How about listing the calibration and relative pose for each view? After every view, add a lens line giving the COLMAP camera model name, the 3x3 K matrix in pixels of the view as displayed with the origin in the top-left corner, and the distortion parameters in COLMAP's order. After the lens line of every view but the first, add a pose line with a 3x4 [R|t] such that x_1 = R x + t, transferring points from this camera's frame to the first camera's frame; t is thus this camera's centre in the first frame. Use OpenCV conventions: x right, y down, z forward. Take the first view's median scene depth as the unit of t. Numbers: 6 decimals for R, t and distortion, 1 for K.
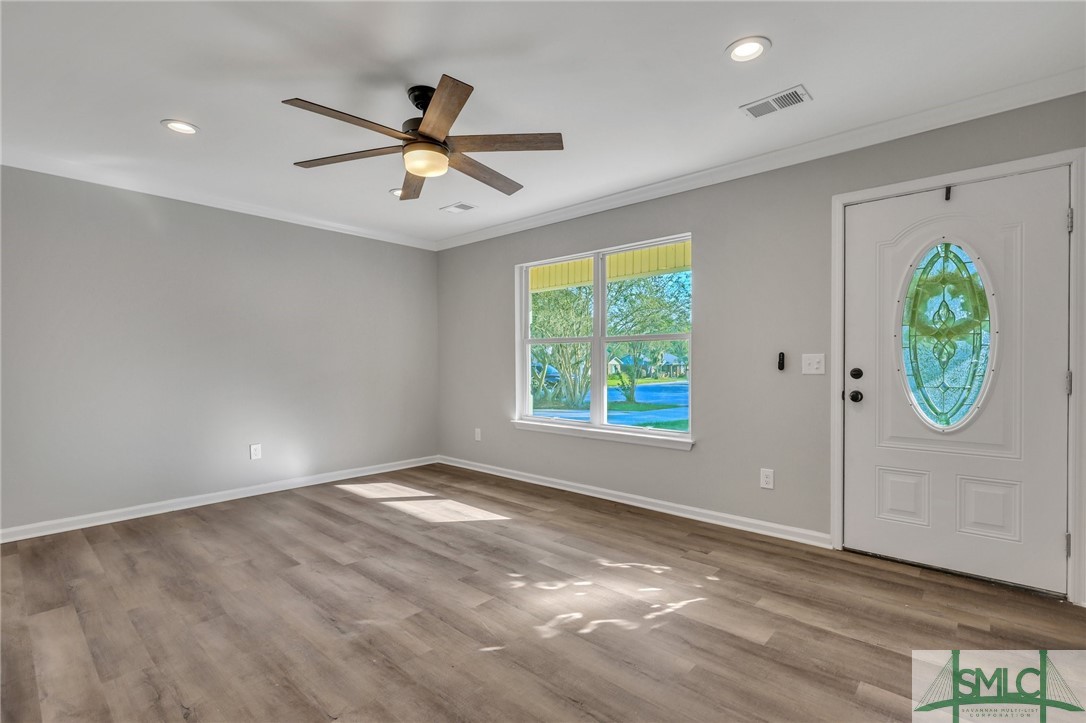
lens RADIAL K [[498.4, 0, 547.3], [0, 498.4, 369.5], [0, 0, 1]] dist [0.001728, -0.000213]
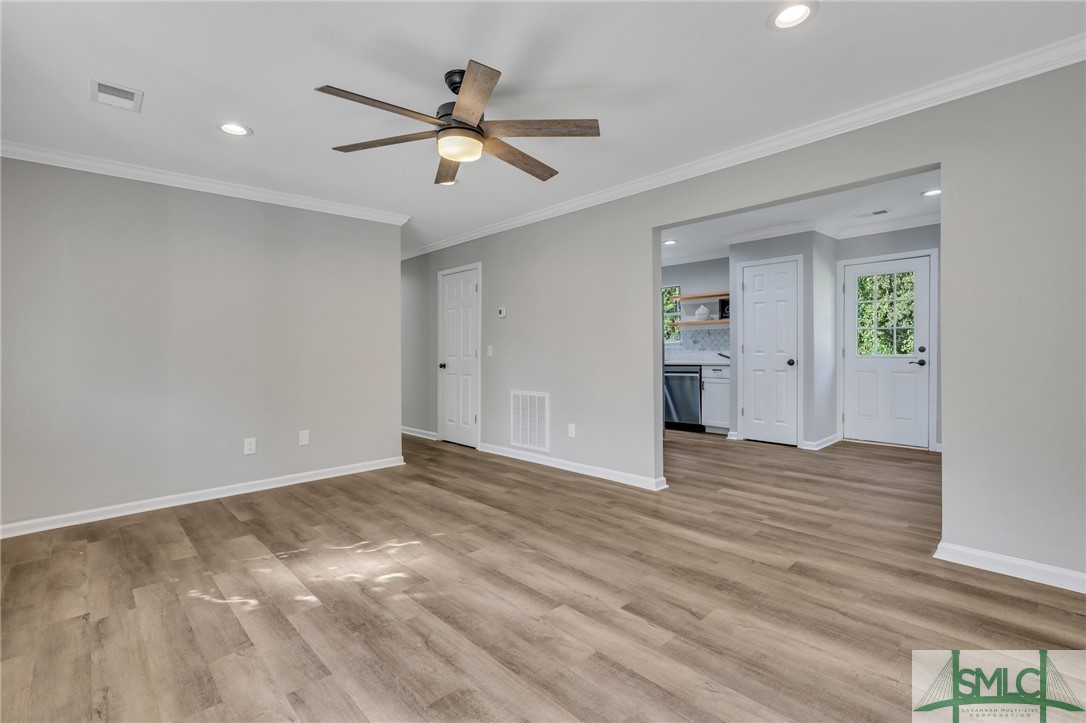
lens RADIAL K [[498.4, 0, 548.0], [0, 498.4, 363.4], [0, 0, 1]] dist [0.001728, -0.000213]
pose [[-0.995940, 0.012401, 0.089159, -0.463433], [0.015987, 0.999087, 0.039626, -0.020016], [-0.088586, 0.040891, -0.995229, 1.791794]]
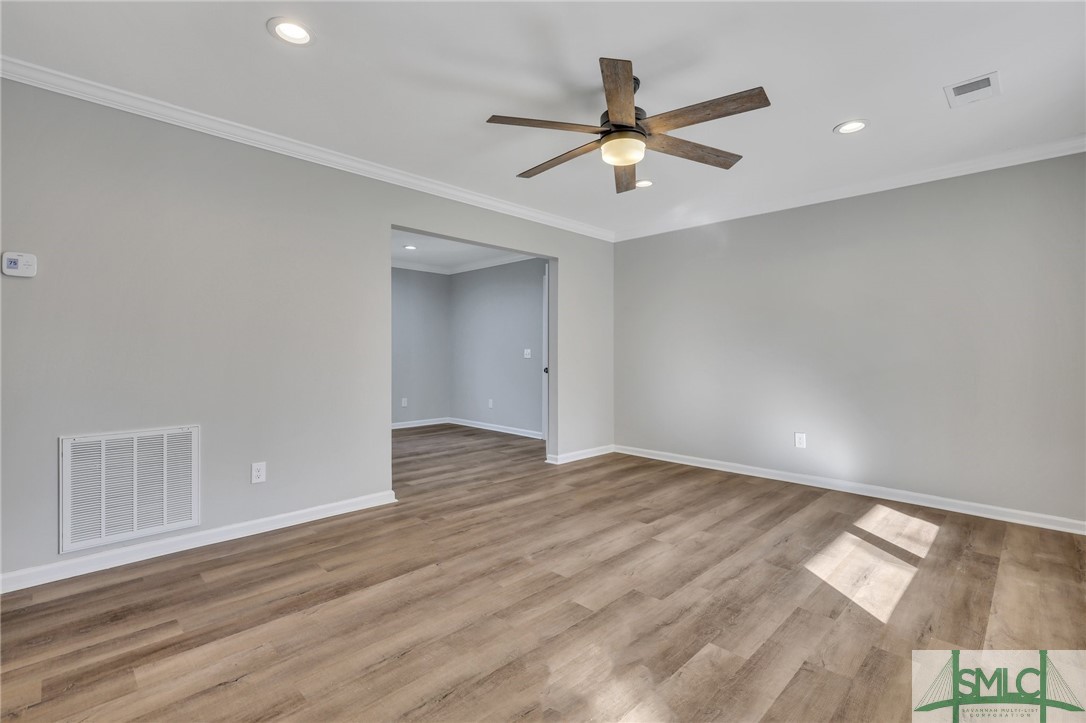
lens RADIAL K [[498.4, 0, 539.8], [0, 498.4, 357.9], [0, 0, 1]] dist [0.001728, -0.000213]
pose [[-0.065613, 0.016321, -0.997712, 0.698297], [-0.015797, 0.999724, 0.017393, -0.016852], [0.997720, 0.016902, -0.065337, 0.831023]]
